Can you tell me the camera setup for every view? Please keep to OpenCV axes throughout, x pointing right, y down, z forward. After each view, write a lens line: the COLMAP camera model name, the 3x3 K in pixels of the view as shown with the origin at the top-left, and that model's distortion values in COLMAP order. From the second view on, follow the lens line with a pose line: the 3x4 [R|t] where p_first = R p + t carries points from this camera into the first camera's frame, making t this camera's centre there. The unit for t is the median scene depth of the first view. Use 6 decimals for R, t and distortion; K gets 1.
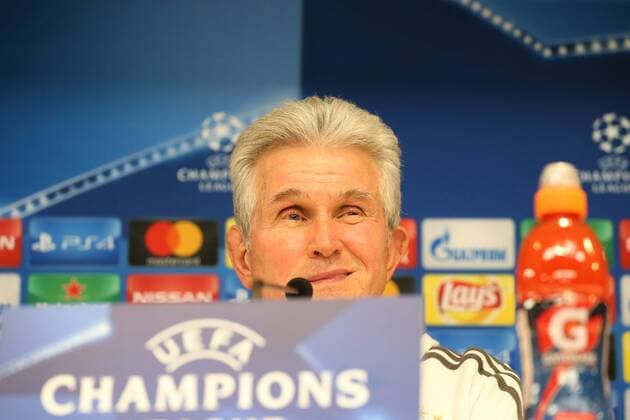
lens RADIAL K [[1810.1, 0, 315.4], [0, 1810.1, 230.2], [0, 0, 1]] dist [0.157823, 0.473783]
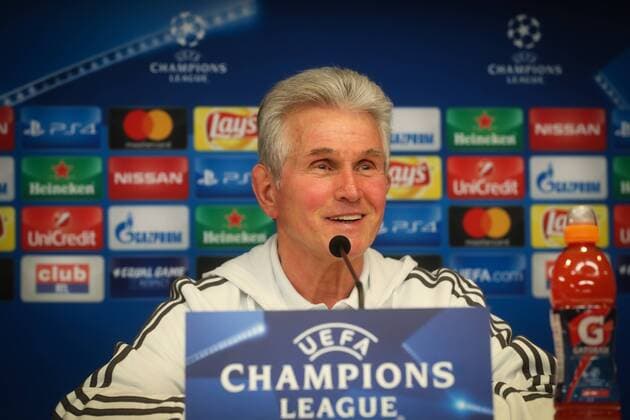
lens RADIAL K [[1792.7, 0, 322.4], [0, 1792.7, 211.1], [0, 0, 1]] dist [0.132806, 0.414137]
pose [[0.995253, -0.001773, 0.097300, -0.079260], [-0.009888, 0.992818, 0.119226, -0.077968], [-0.096813, -0.119622, 0.988088, -0.138804]]
